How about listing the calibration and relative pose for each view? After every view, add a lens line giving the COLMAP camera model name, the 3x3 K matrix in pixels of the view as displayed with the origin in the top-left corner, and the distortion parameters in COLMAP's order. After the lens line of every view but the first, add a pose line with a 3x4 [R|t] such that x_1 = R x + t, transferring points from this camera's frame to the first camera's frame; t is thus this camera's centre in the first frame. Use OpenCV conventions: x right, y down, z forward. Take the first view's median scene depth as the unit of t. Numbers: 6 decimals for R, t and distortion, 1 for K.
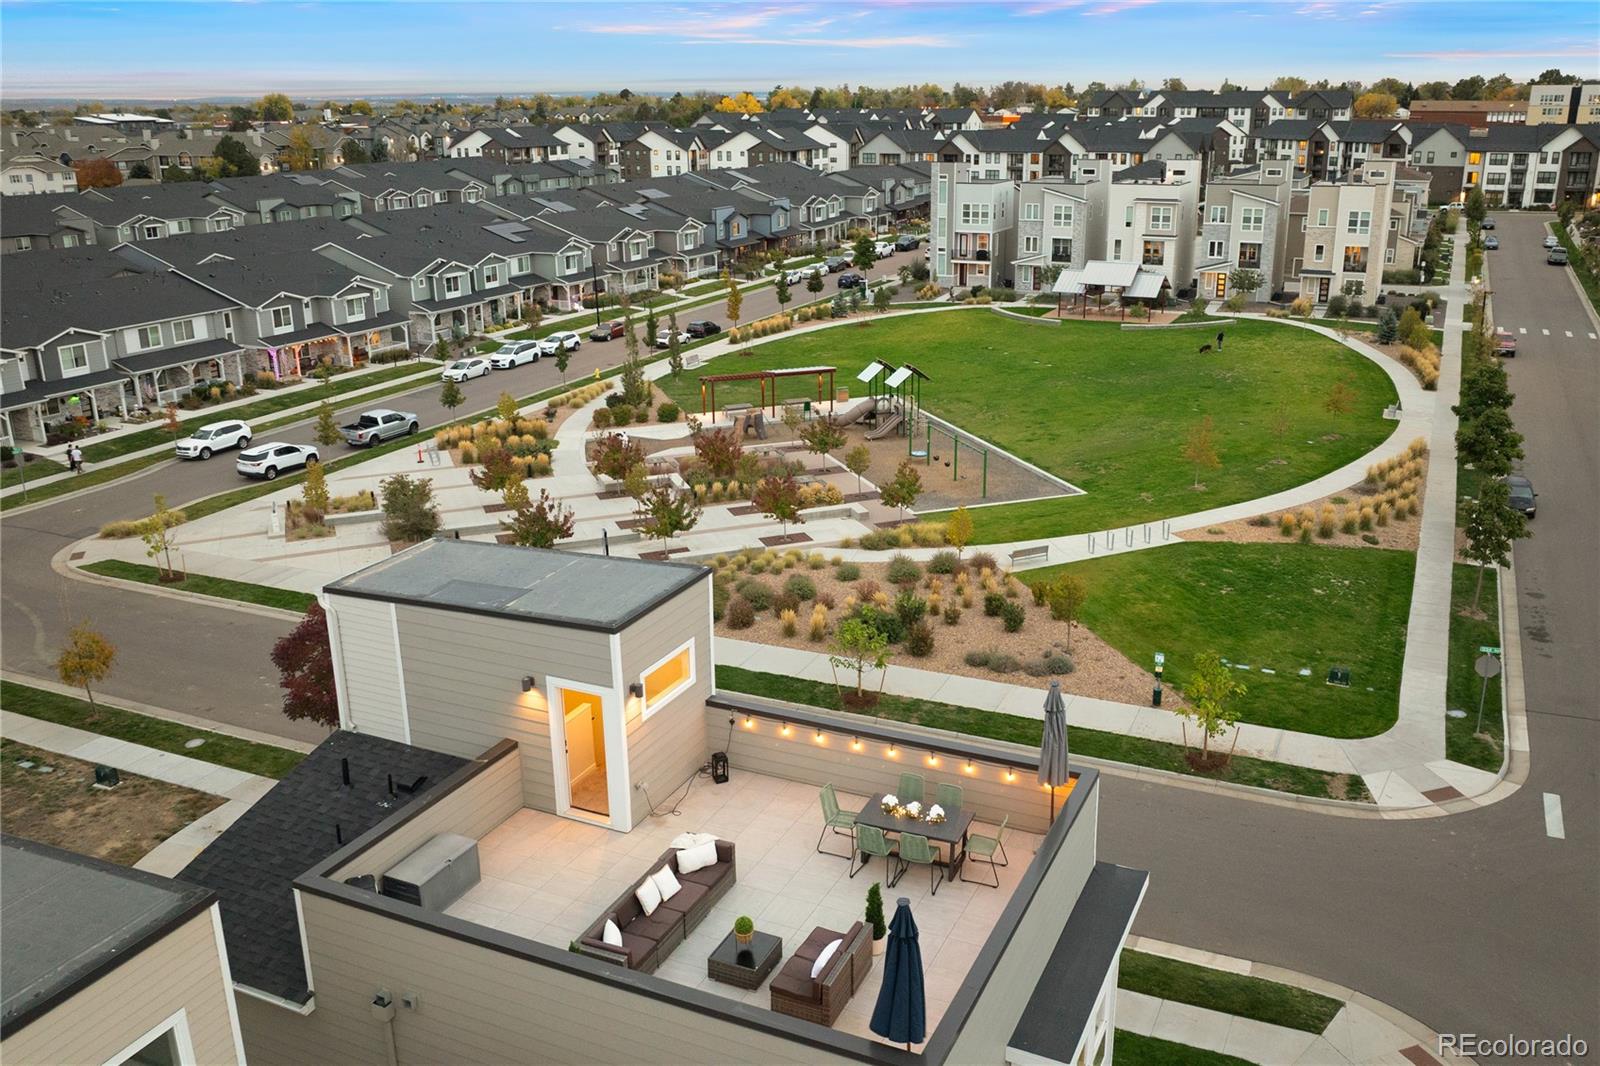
lens RADIAL K [[1342.8, 0, 800.0], [0, 1342.8, 533.0], [0, 0, 1]] dist [-0.008287, -0.002437]
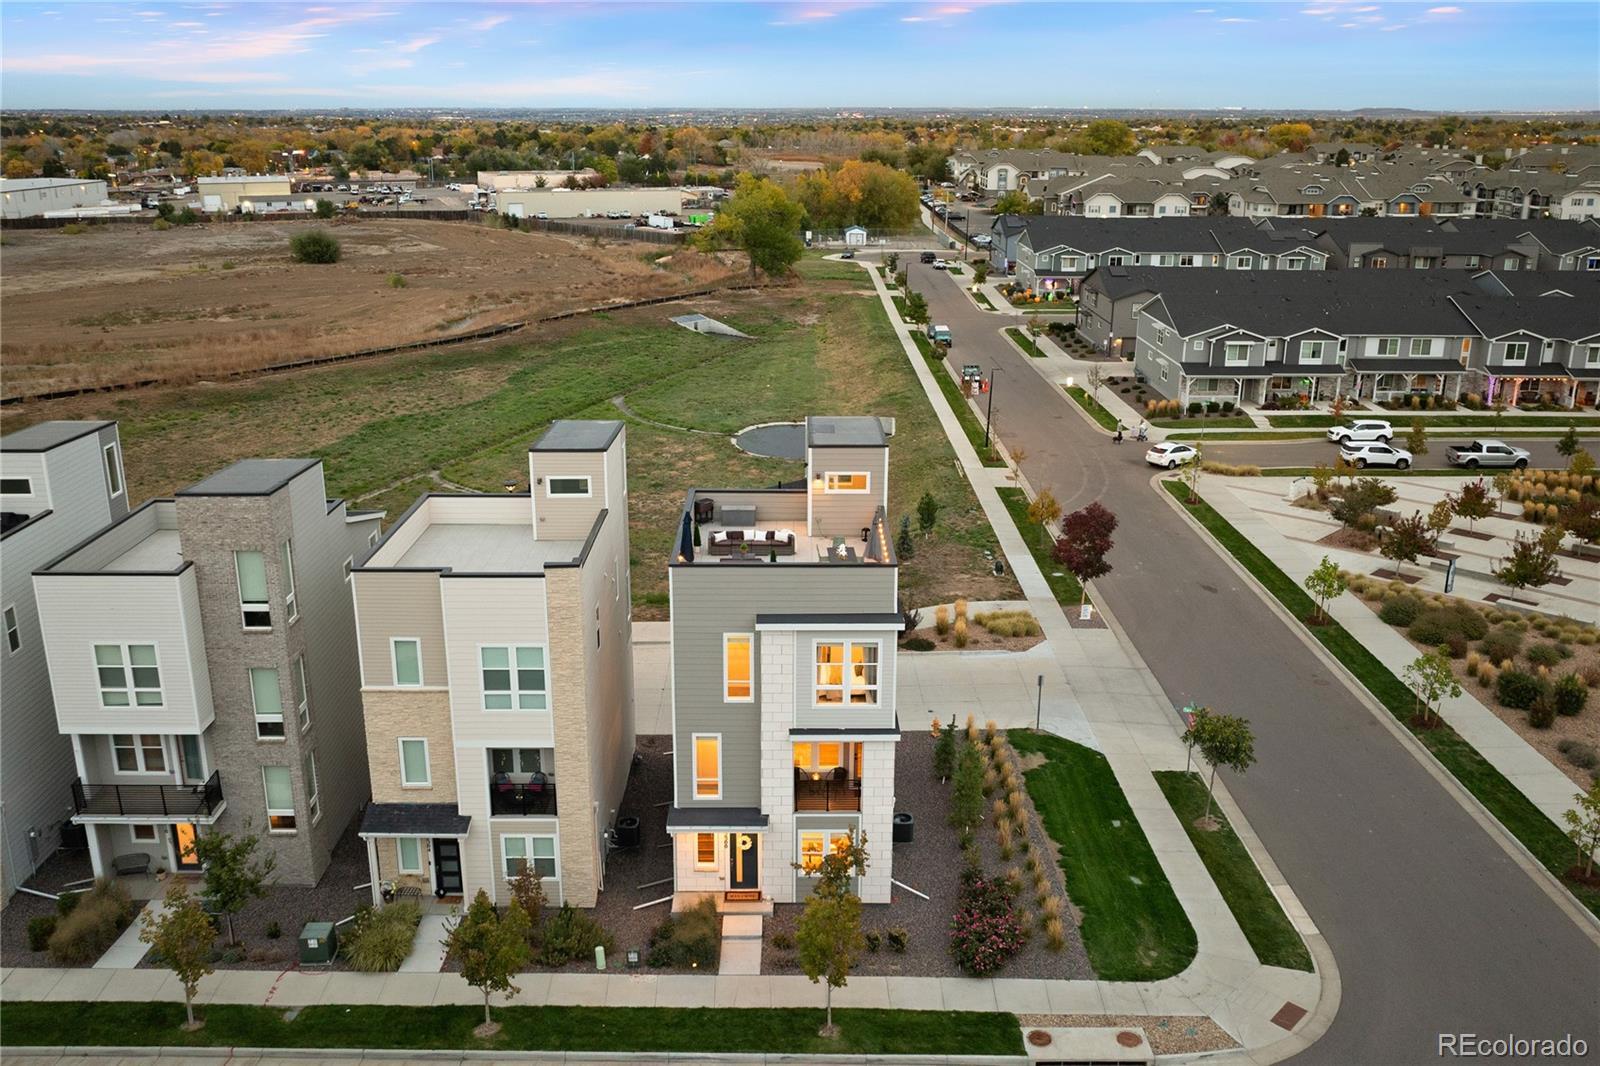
lens RADIAL K [[1342.8, 0, 800.0], [0, 1342.8, 533.0], [0, 0, 1]] dist [-0.008287, -0.002437]
pose [[0.426725, 0.282959, -0.858976, 0.425411], [-0.288010, 0.942862, 0.167514, -0.038676], [0.857296, 0.175912, 0.483838, -0.032971]]
